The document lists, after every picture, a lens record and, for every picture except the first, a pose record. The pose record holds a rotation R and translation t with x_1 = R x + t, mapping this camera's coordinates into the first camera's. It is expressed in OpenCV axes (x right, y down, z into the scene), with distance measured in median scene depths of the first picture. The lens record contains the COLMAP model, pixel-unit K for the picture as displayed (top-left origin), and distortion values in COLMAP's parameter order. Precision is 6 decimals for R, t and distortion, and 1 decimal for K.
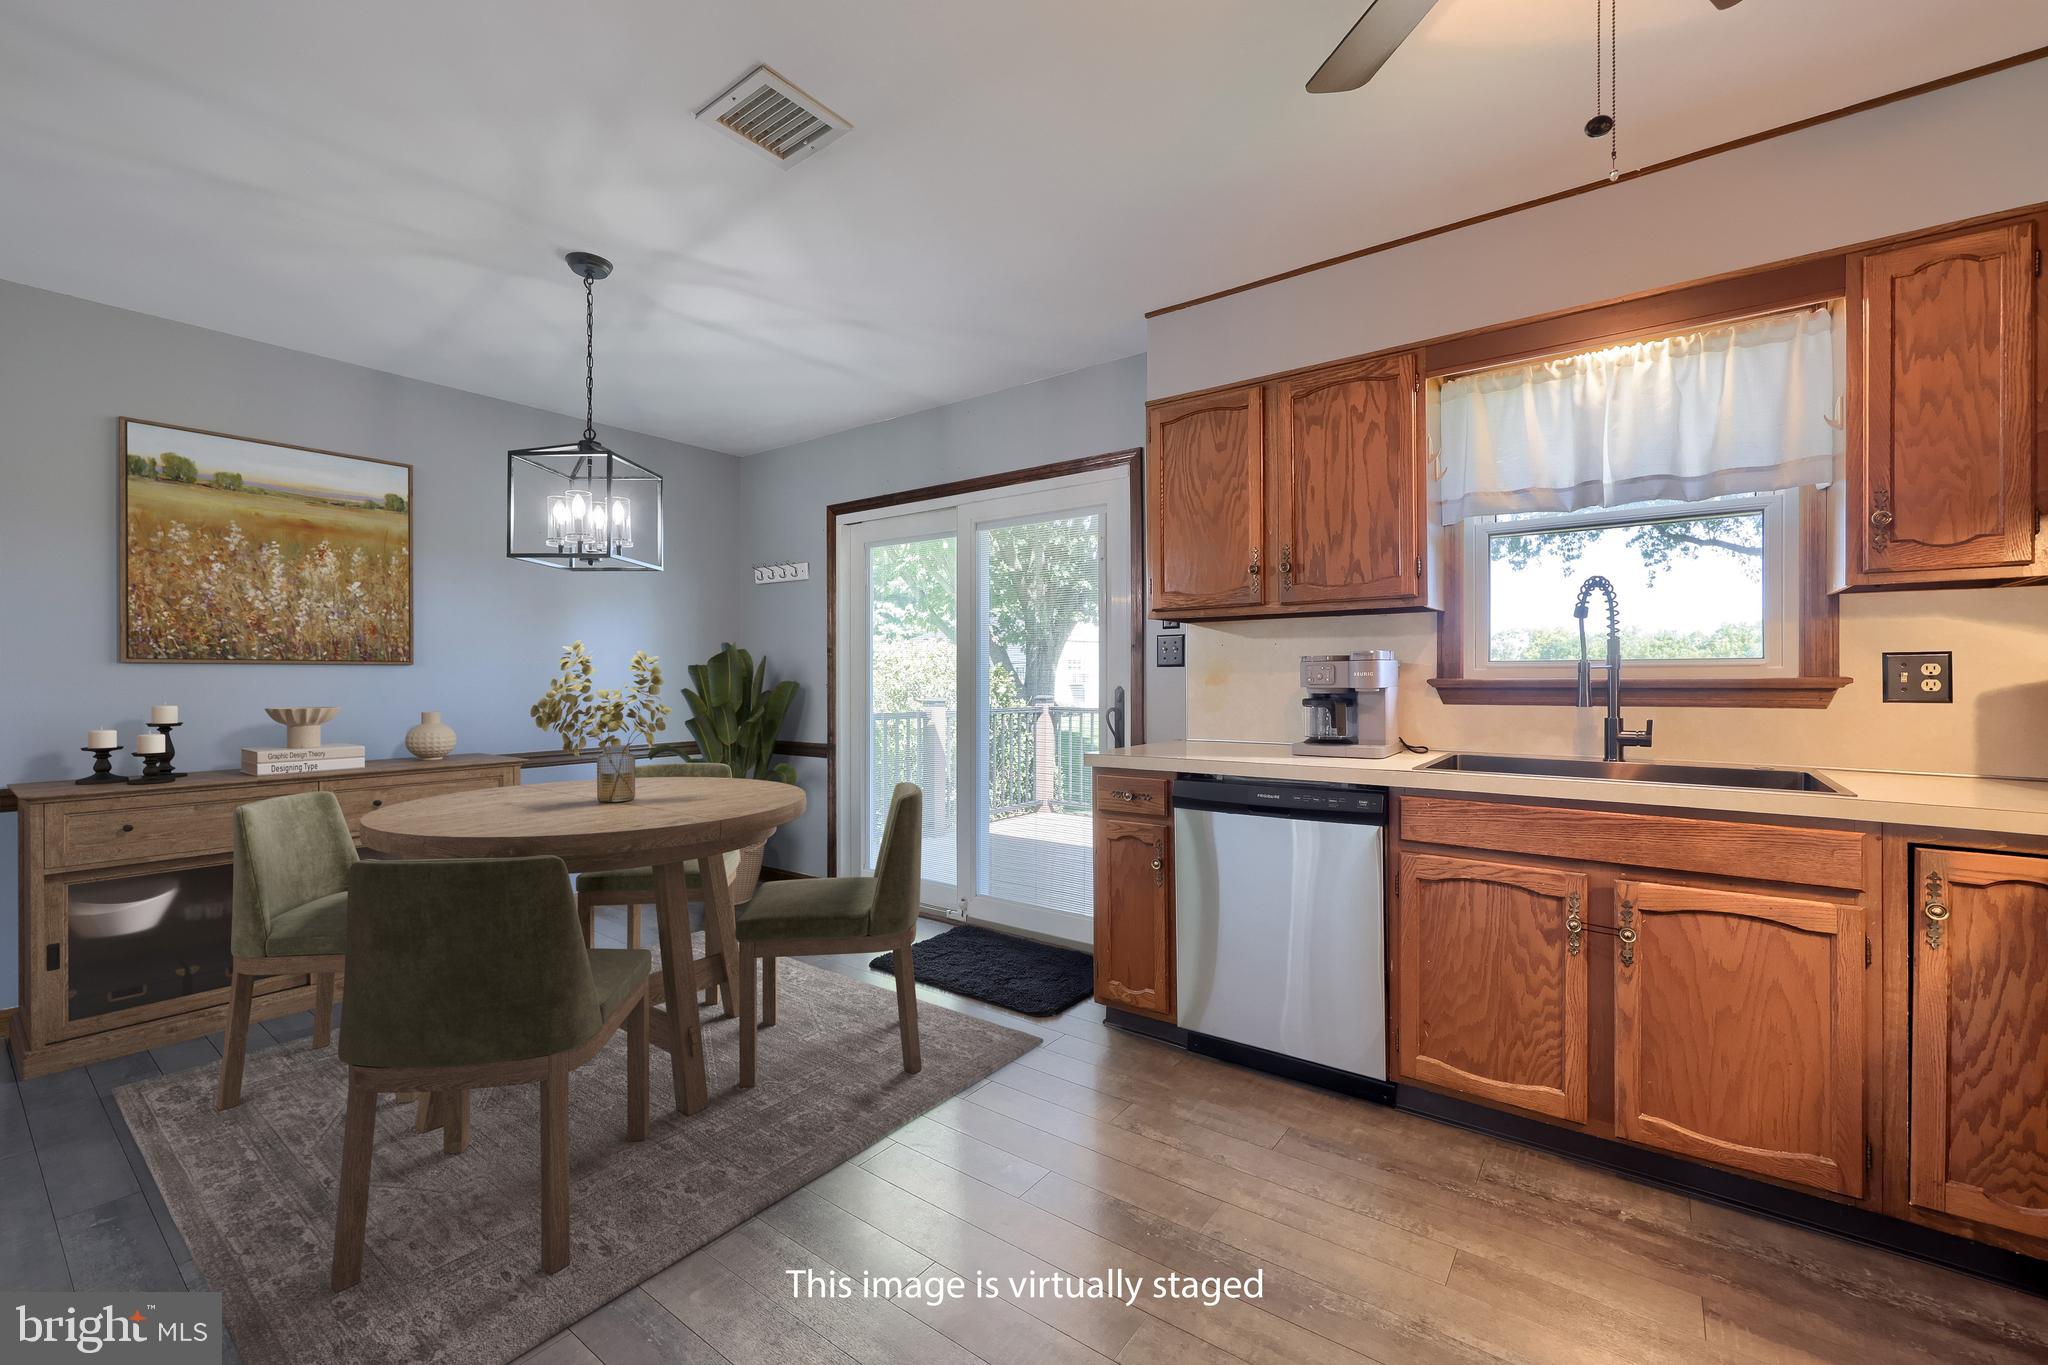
lens RADIAL K [[834.3, 0, 1039.2], [0, 834.3, 682.0], [0, 0, 1]] dist [0.010195, 0.000381]
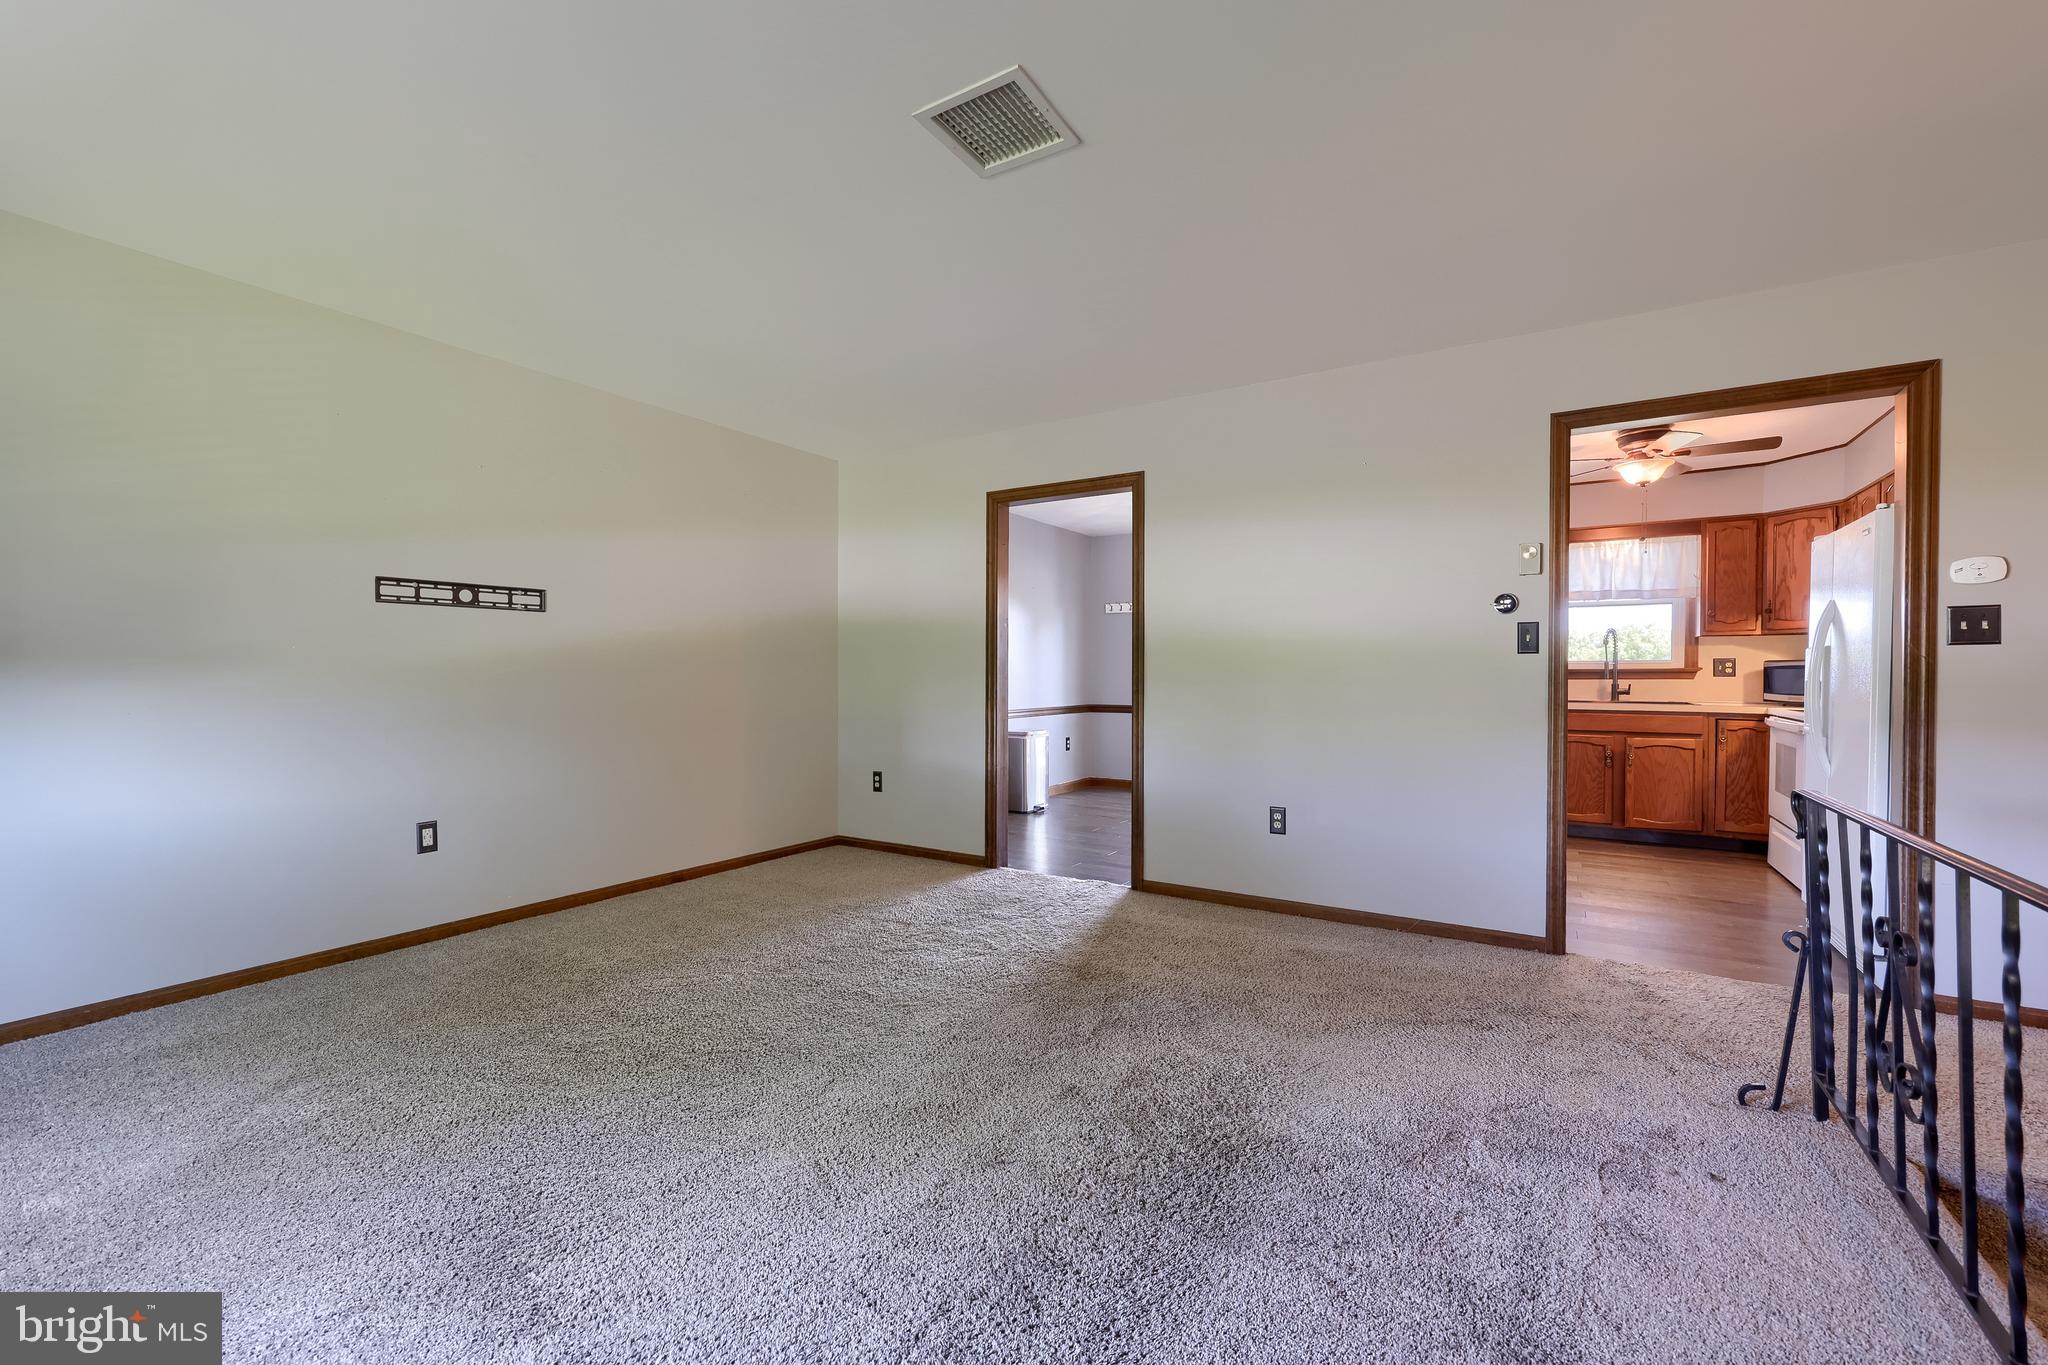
lens RADIAL K [[834.3, 0, 1025.6], [0, 834.3, 686.0], [0, 0, 1]] dist [0.010195, 0.000381]
pose [[0.997164, -0.002938, 0.075201, -1.314506], [0.001856, 0.999894, 0.014454, 0.009201], [-0.075235, -0.014273, 0.997064, -1.427453]]
